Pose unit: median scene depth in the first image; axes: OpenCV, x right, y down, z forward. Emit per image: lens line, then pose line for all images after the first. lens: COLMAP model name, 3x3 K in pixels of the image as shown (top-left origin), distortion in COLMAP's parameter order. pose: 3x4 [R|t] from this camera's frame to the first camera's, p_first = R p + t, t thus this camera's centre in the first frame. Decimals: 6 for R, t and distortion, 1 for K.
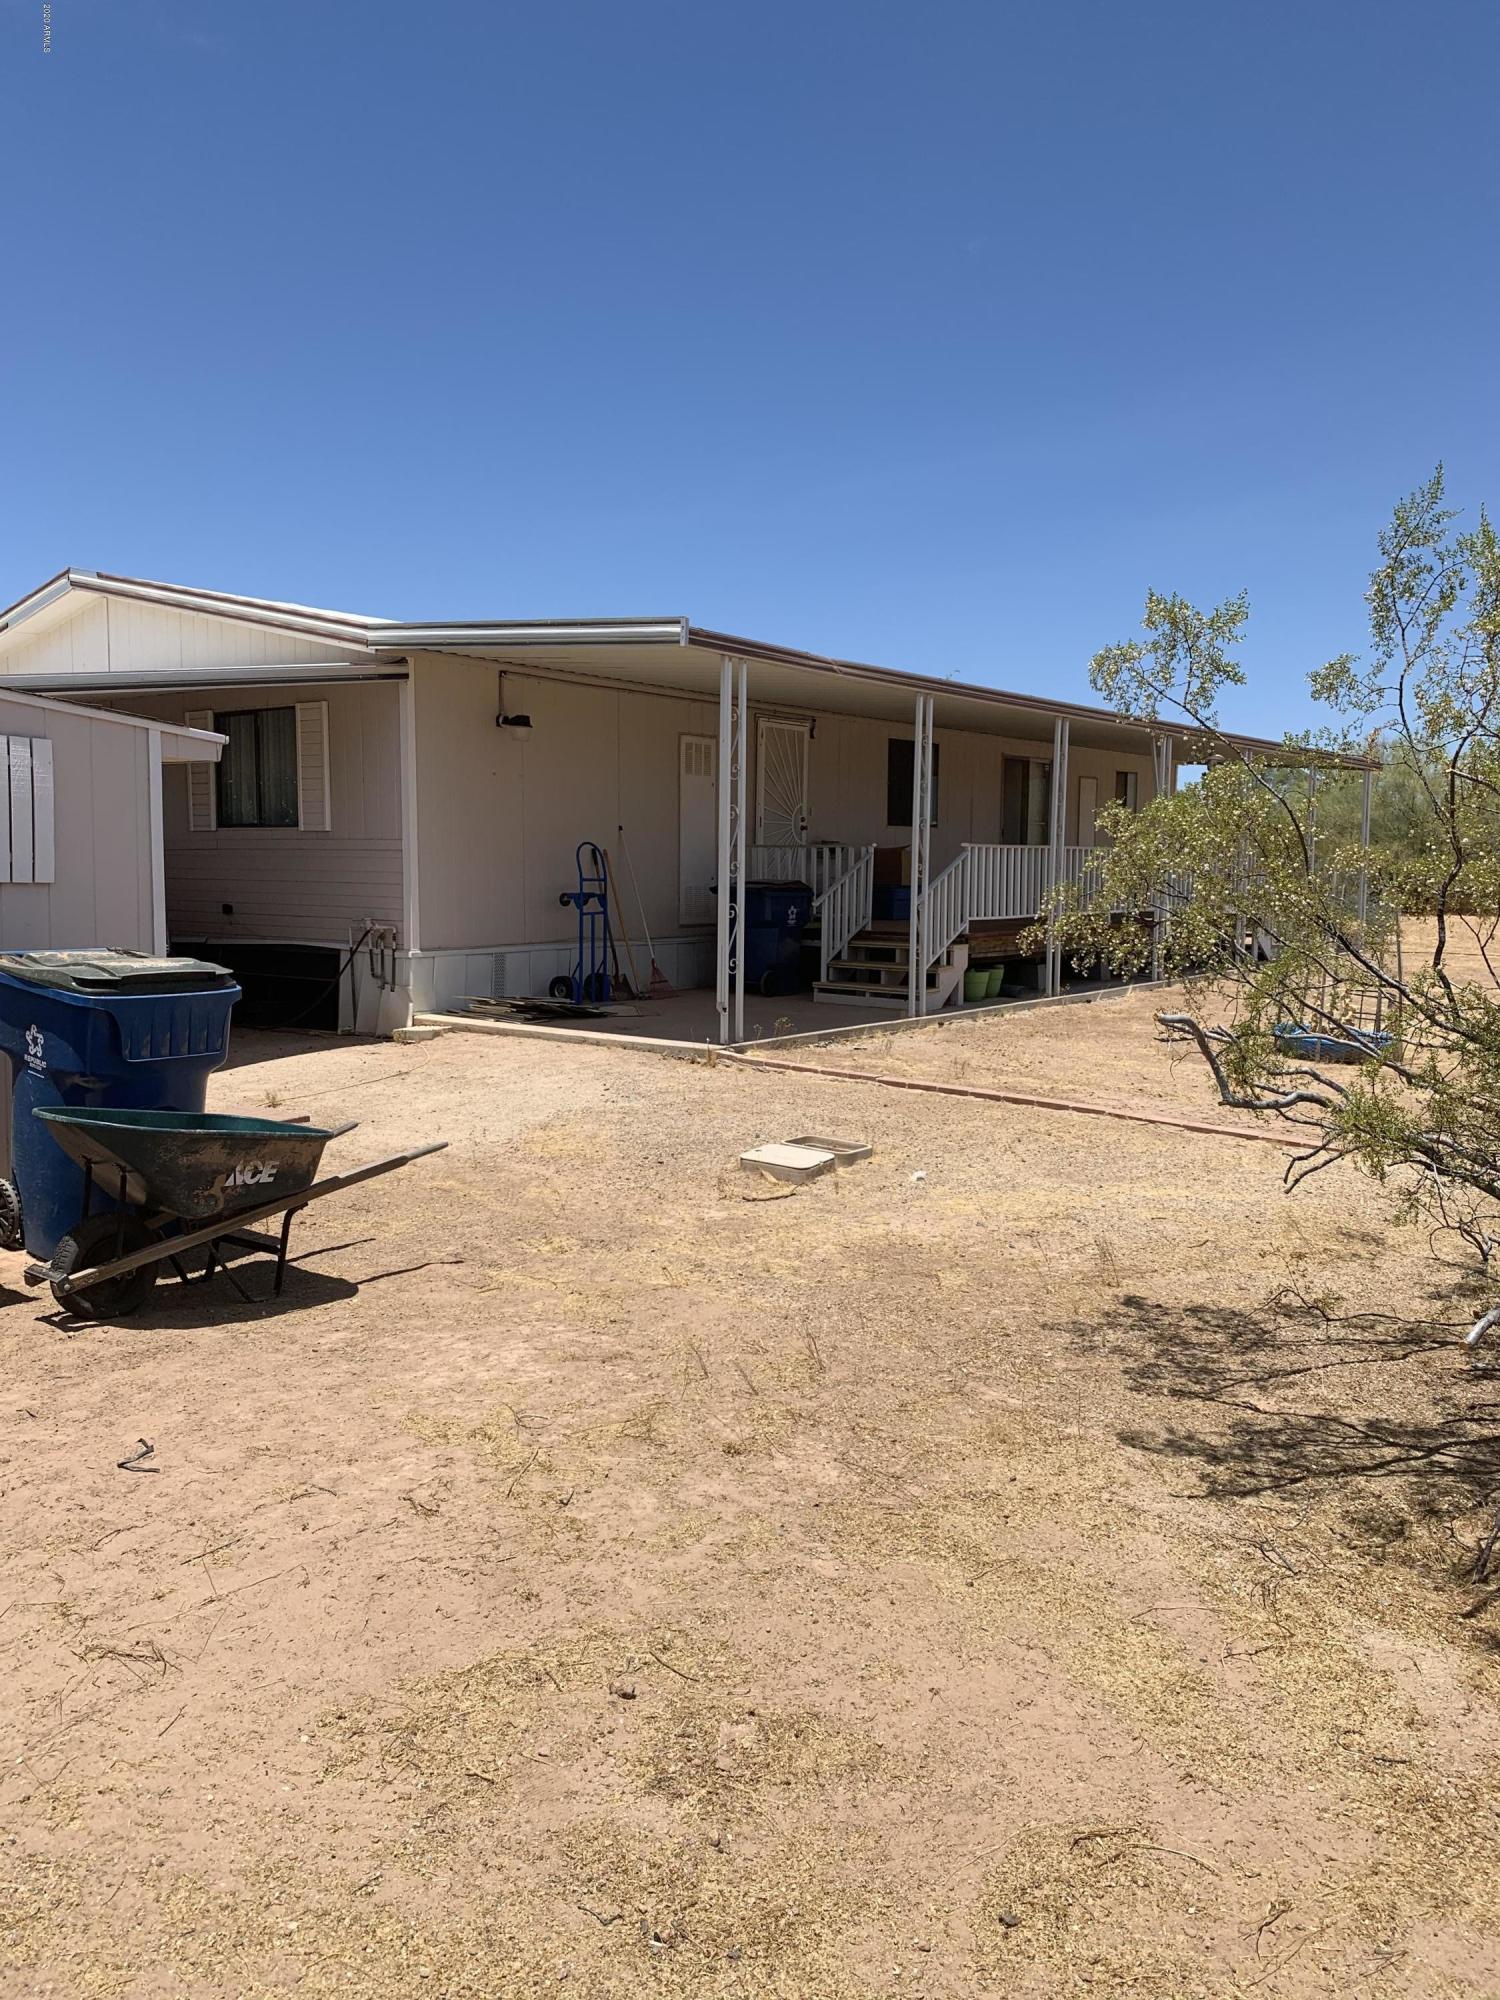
lens RADIAL K [[1565.1, 0, 747.5], [0, 1565.1, 1001.3], [0, 0, 1]] dist [0.037026, -0.022109]
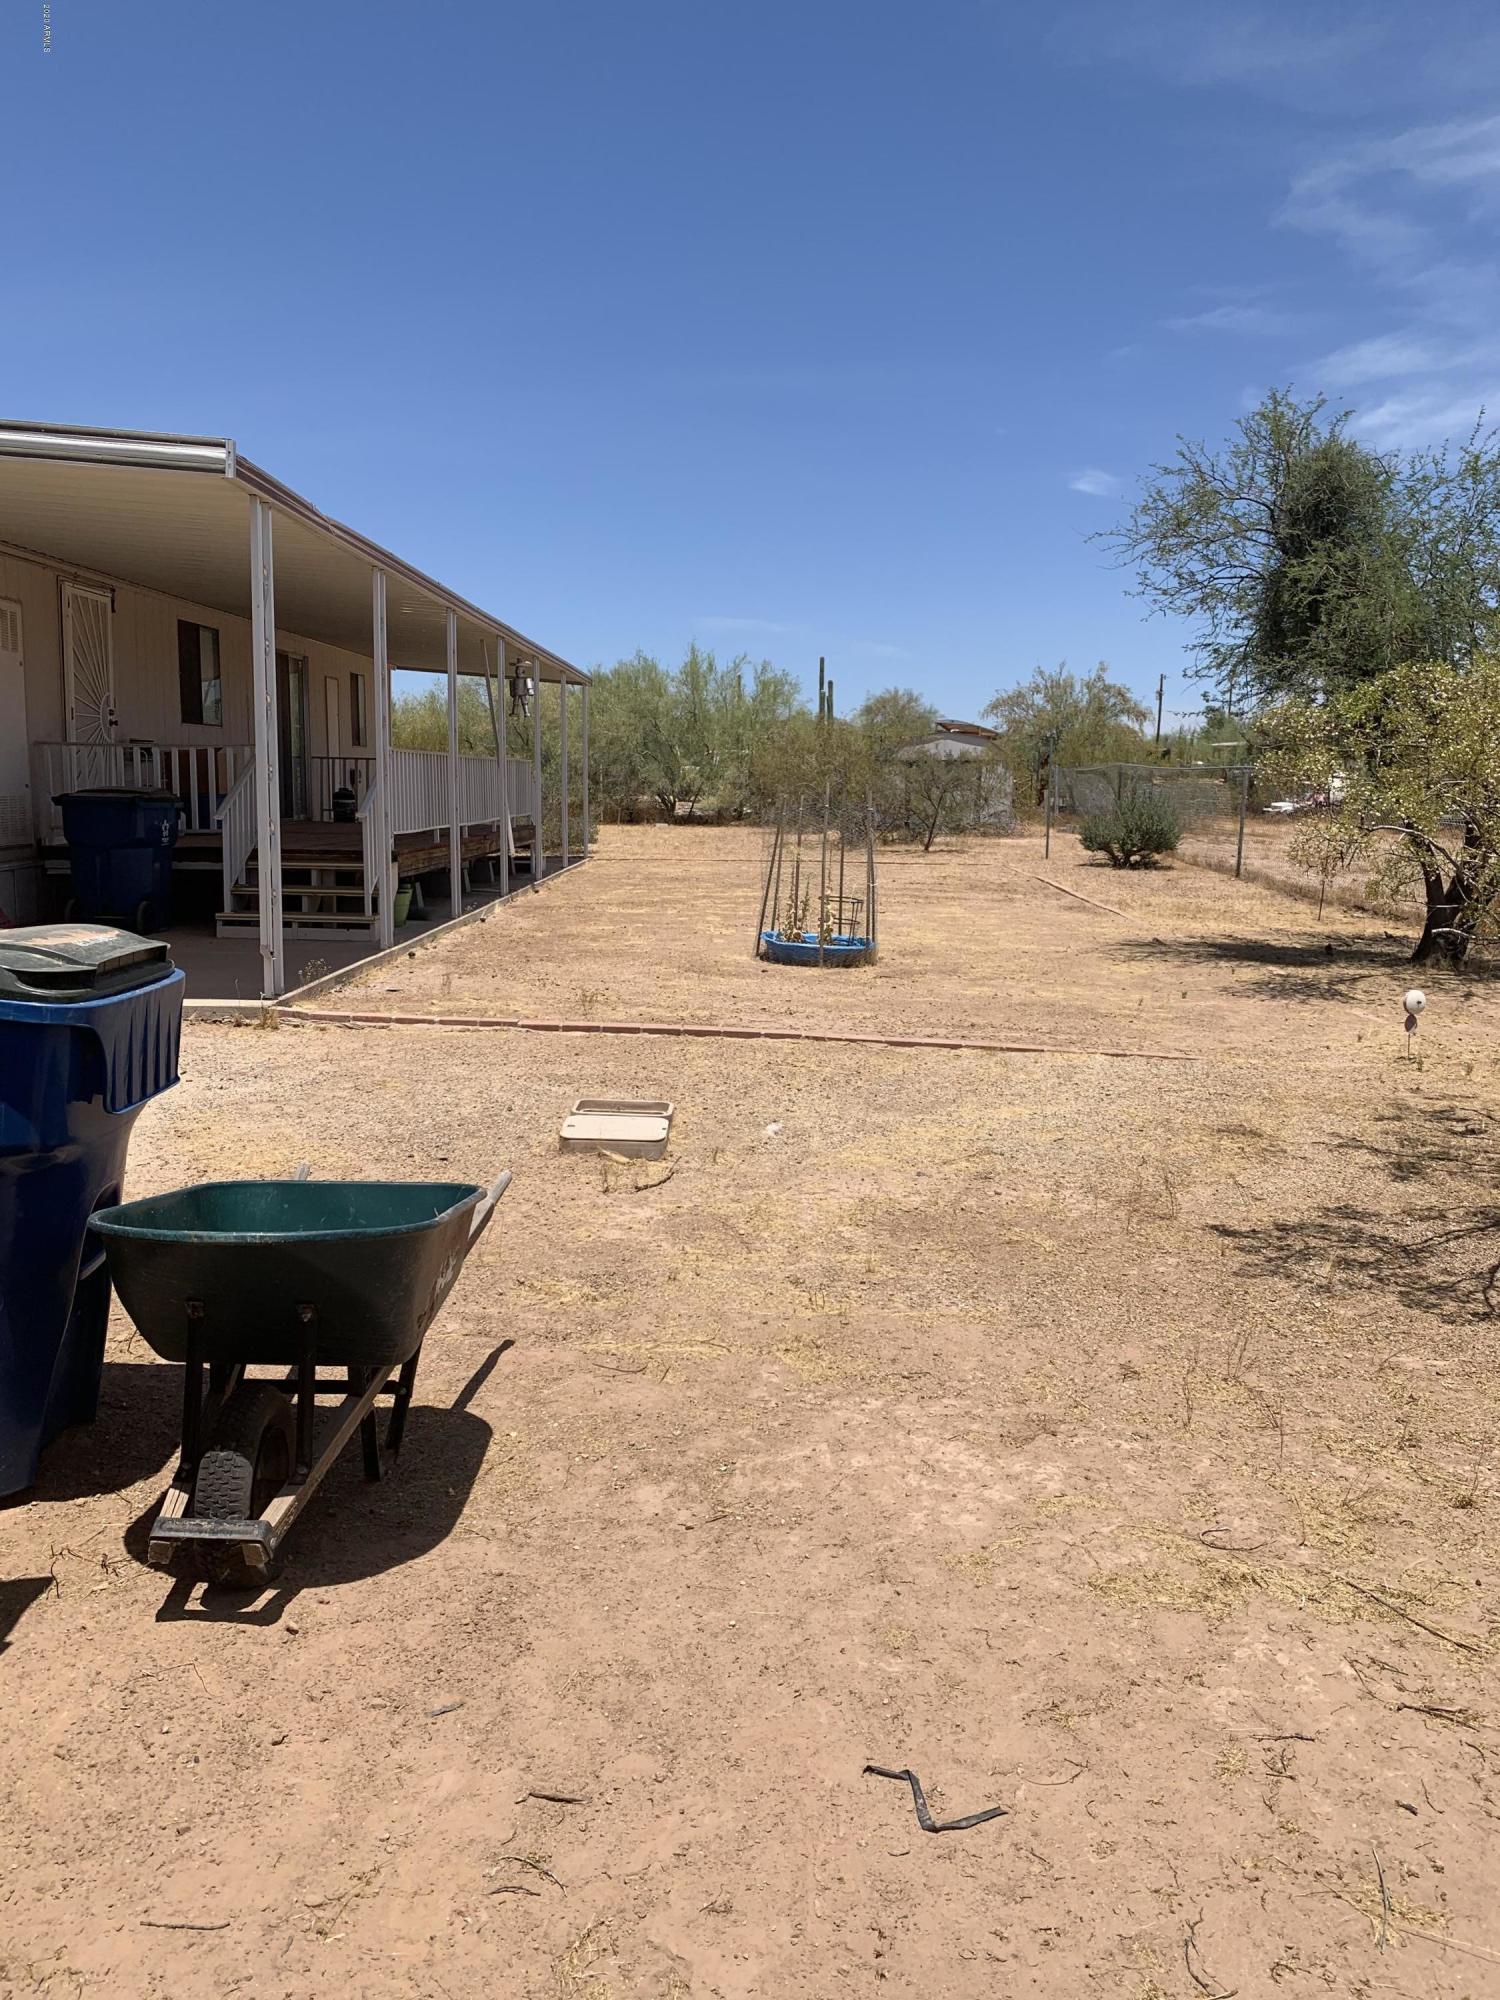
lens RADIAL K [[1565.1, 0, 771.1], [0, 1565.1, 954.8], [0, 0, 1]] dist [0.037026, -0.022109]
pose [[0.793912, -0.066811, 0.604350, -0.288774], [0.049355, 0.997746, 0.045466, -0.017663], [-0.606026, -0.006268, 0.795420, 0.220790]]
